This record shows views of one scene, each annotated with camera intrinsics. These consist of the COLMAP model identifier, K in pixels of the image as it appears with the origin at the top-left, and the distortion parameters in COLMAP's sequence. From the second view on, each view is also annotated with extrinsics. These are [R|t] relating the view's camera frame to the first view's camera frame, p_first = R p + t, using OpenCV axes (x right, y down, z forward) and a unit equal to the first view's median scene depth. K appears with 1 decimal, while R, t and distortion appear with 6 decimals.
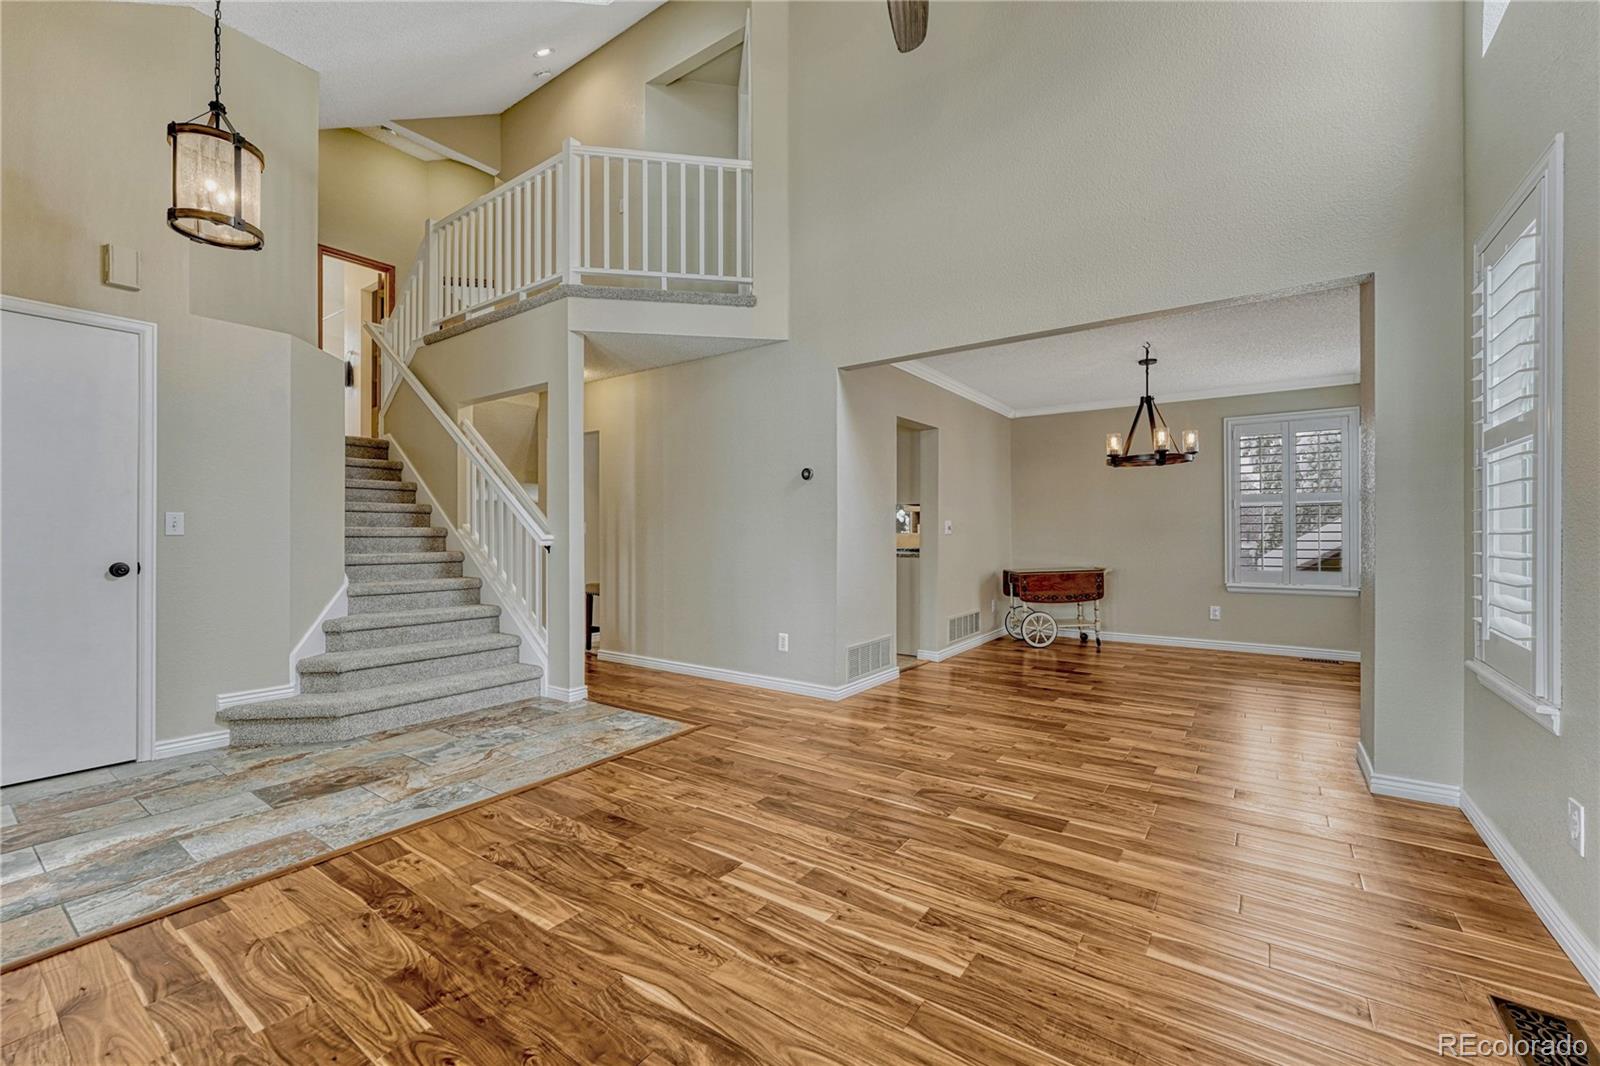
lens RADIAL K [[670.5, 0, 805.0], [0, 670.5, 531.8], [0, 0, 1]] dist [-0.008262, 0.001106]
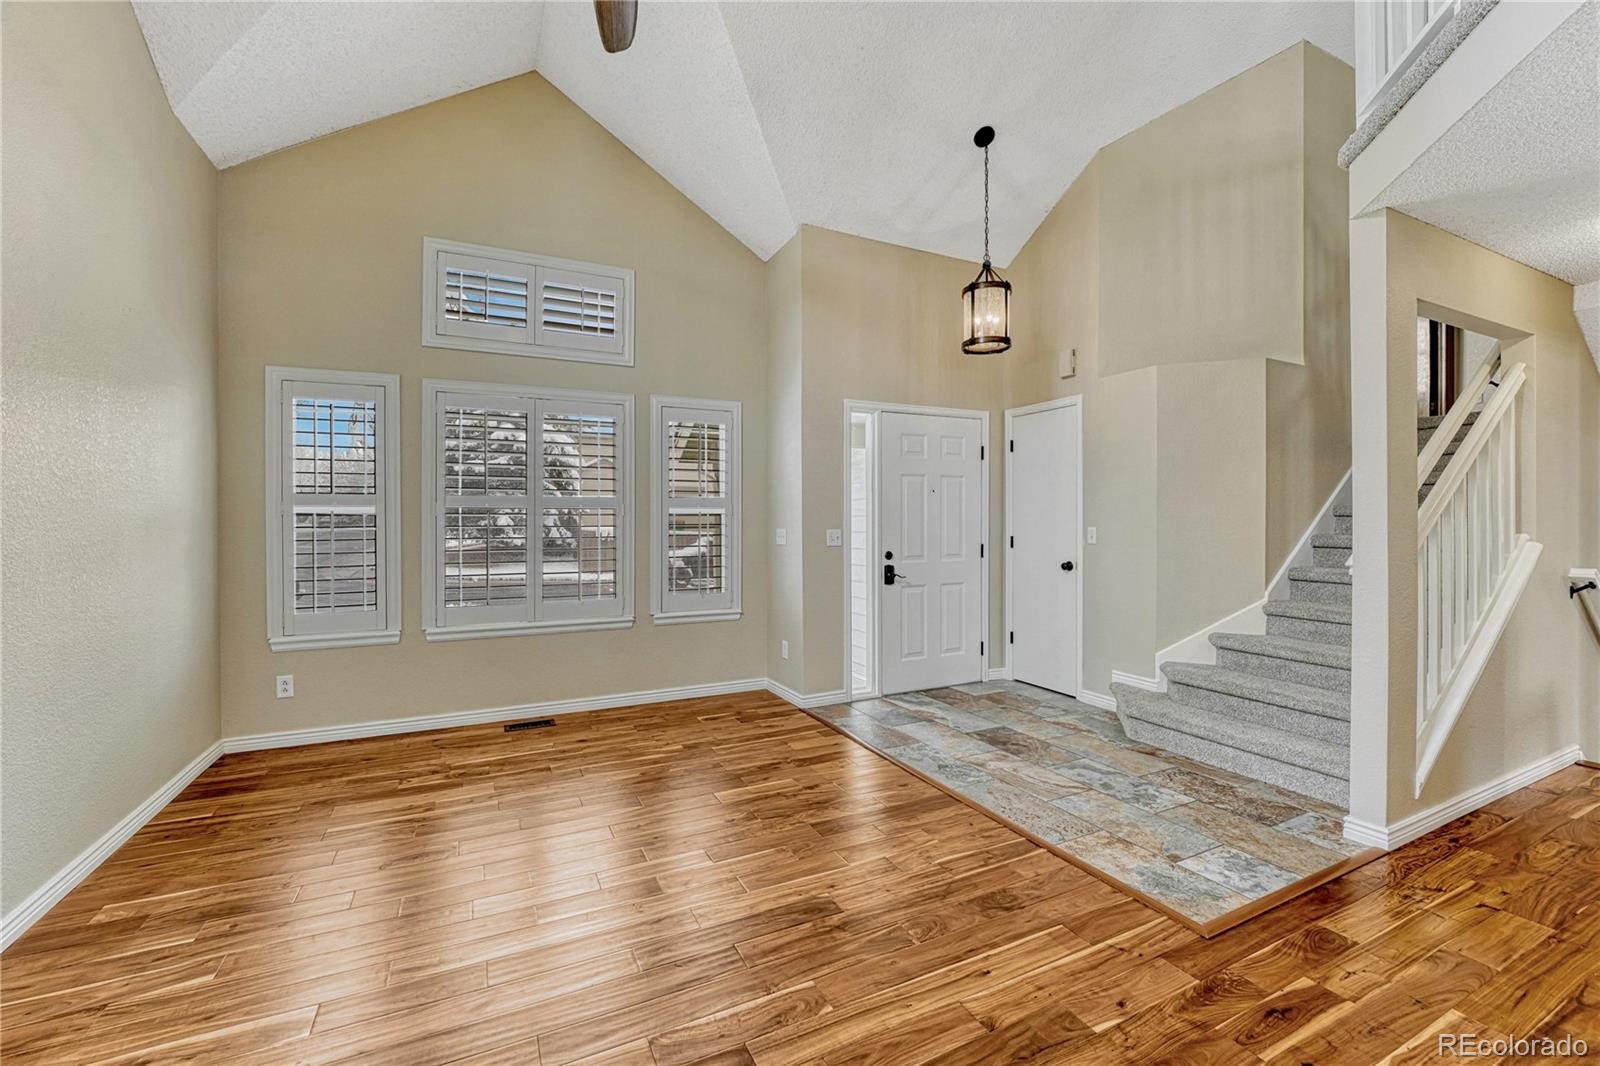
lens RADIAL K [[670.5, 0, 796.2], [0, 670.5, 520.7], [0, 0, 1]] dist [-0.008262, 0.001106]
pose [[-0.497173, 0.005975, -0.867631, 0.562210], [0.010960, 0.999940, 0.000607, -0.051409], [0.867582, -0.009207, -0.497208, 1.175564]]
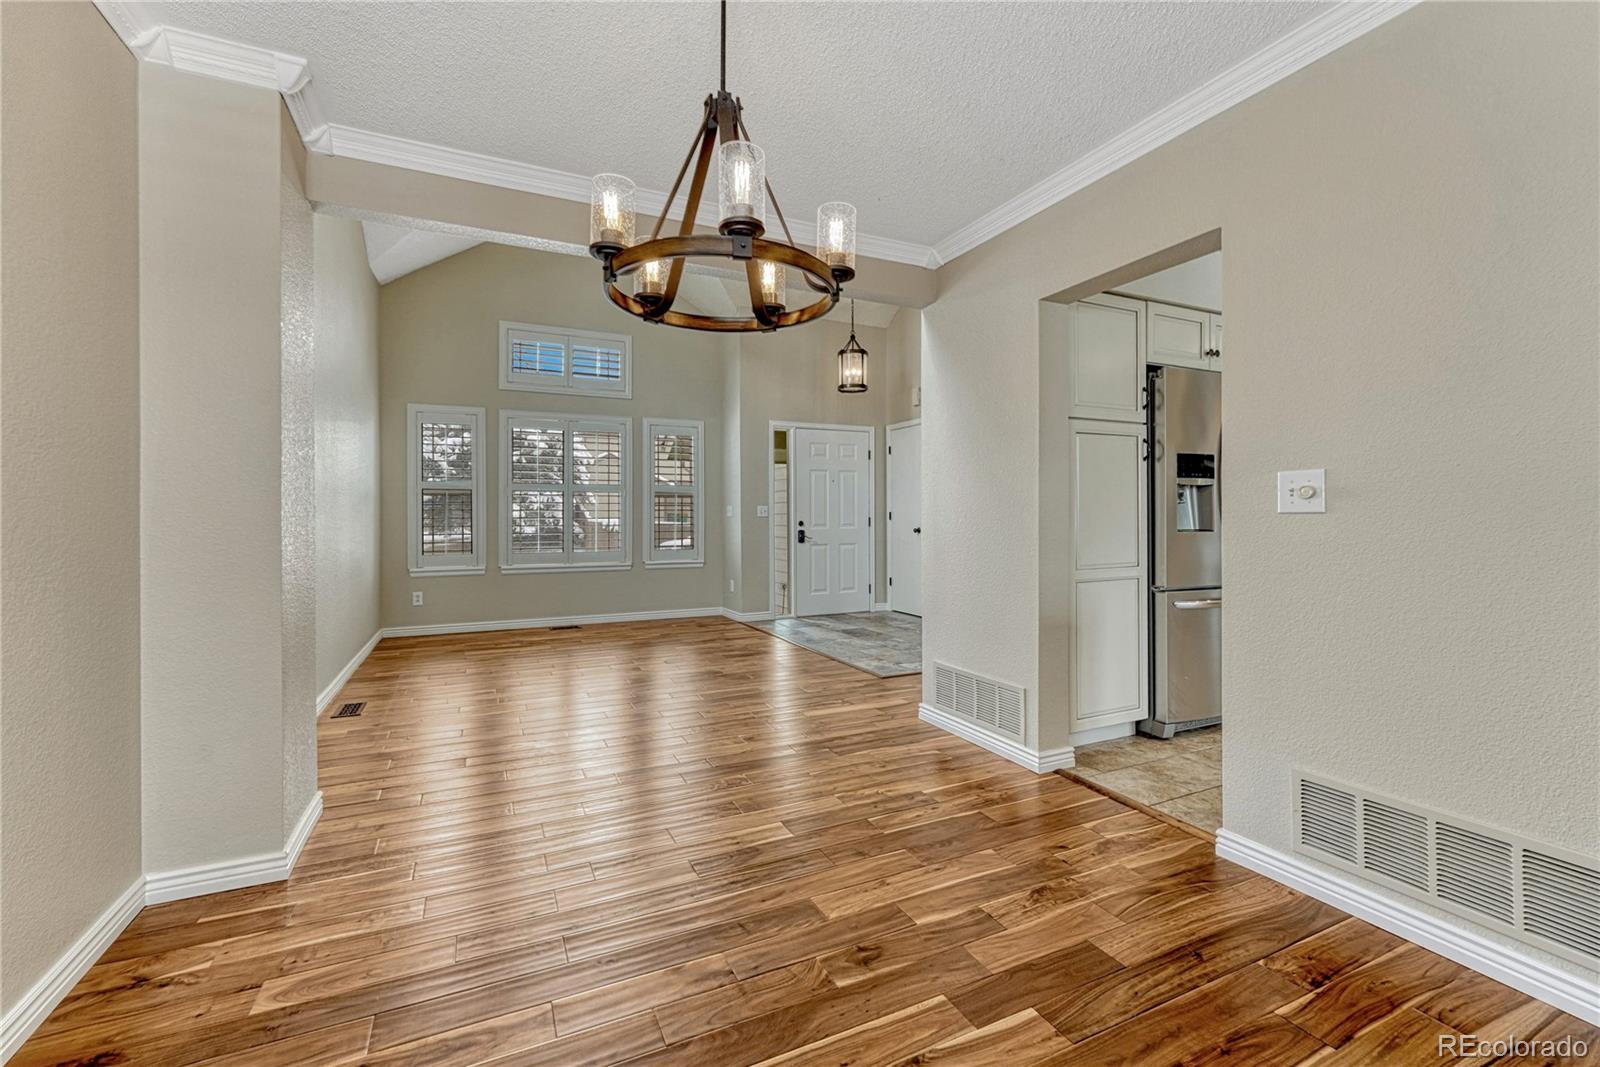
lens RADIAL K [[670.5, 0, 797.3], [0, 670.5, 523.1], [0, 0, 1]] dist [-0.008262, 0.001106]
pose [[-0.502778, 0.014719, -0.864290, 1.169782], [0.008380, 0.999891, 0.012153, 0.005325], [0.864375, -0.001132, -0.502846, 1.787614]]
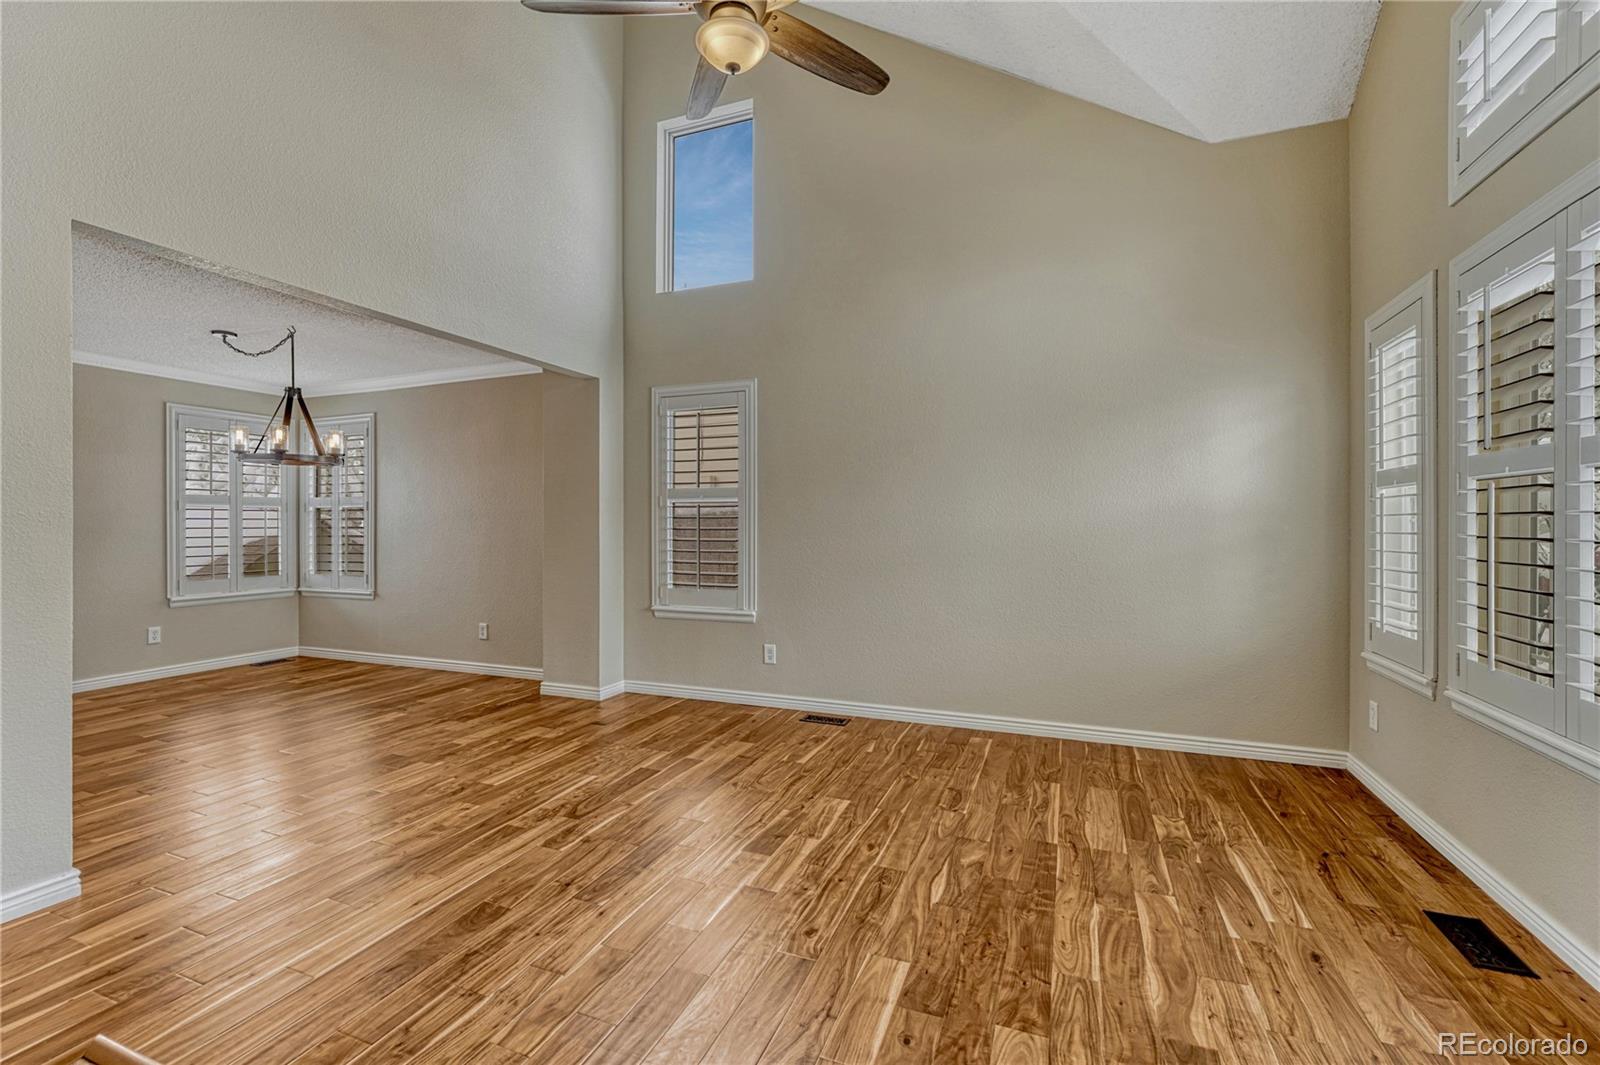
lens RADIAL K [[662.9, 0, 800.6], [0, 662.9, 538.6], [0, 0, 1]] dist [-0.009160, 0.002175]
pose [[-0.236720, -0.016131, 0.971444, -0.752691], [-0.004674, 0.999870, 0.015464, -0.031017], [-0.971567, -0.000880, -0.236764, 0.809365]]
